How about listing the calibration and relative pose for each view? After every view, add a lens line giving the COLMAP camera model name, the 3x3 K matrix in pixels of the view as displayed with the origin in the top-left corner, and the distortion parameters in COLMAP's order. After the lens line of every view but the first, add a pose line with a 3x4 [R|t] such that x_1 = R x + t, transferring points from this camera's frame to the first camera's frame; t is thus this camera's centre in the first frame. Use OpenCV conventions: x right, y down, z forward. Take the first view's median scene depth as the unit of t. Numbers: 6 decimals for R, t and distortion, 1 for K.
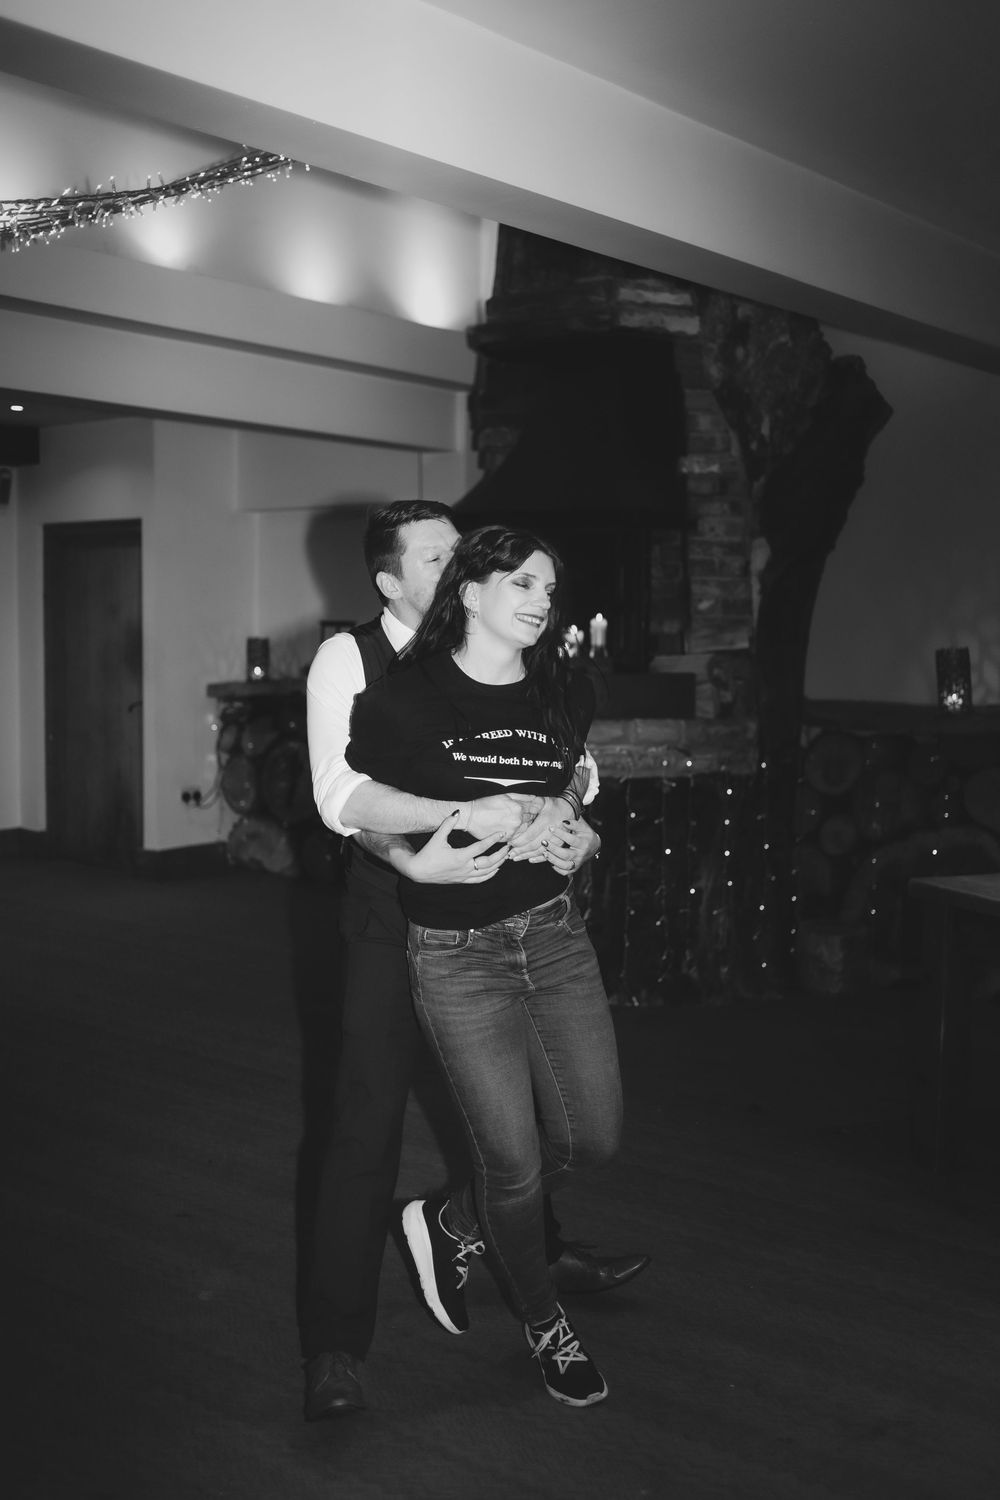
lens RADIAL K [[1597.7, 0, 500.0], [0, 1597.7, 750.0], [0, 0, 1]] dist [-0.009564, -0.004568]
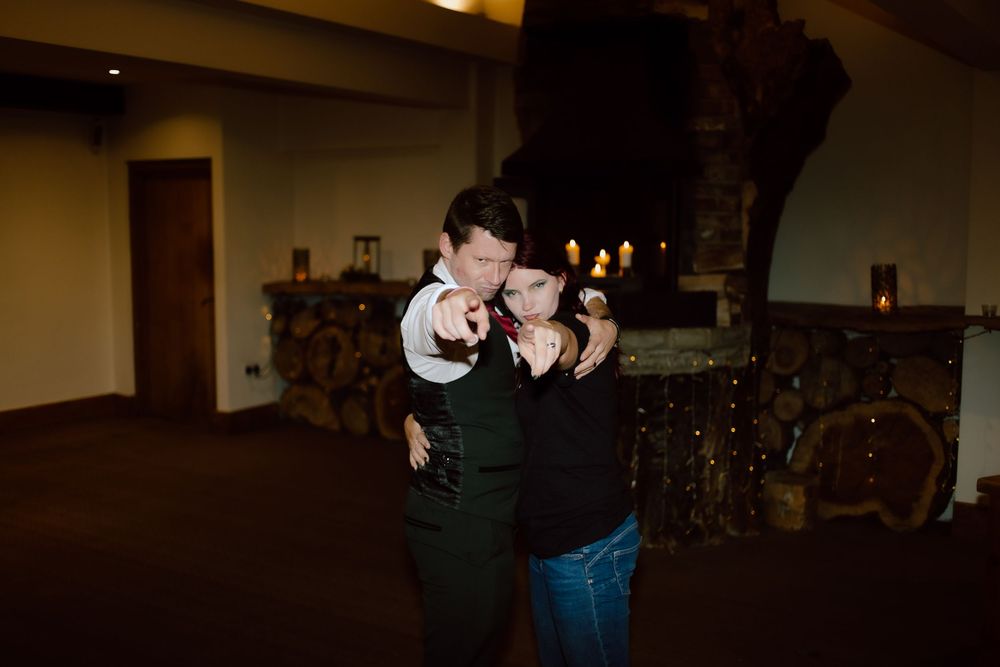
lens RADIAL K [[1065.2, 0, 500.0], [0, 1065.2, 333.5], [0, 0, 1]] dist [-0.009564, -0.004568]
pose [[0.994614, -0.016470, 0.102328, -0.124942], [0.013305, 0.999414, 0.031541, -0.040410], [-0.102788, -0.030010, 0.994251, 0.168568]]
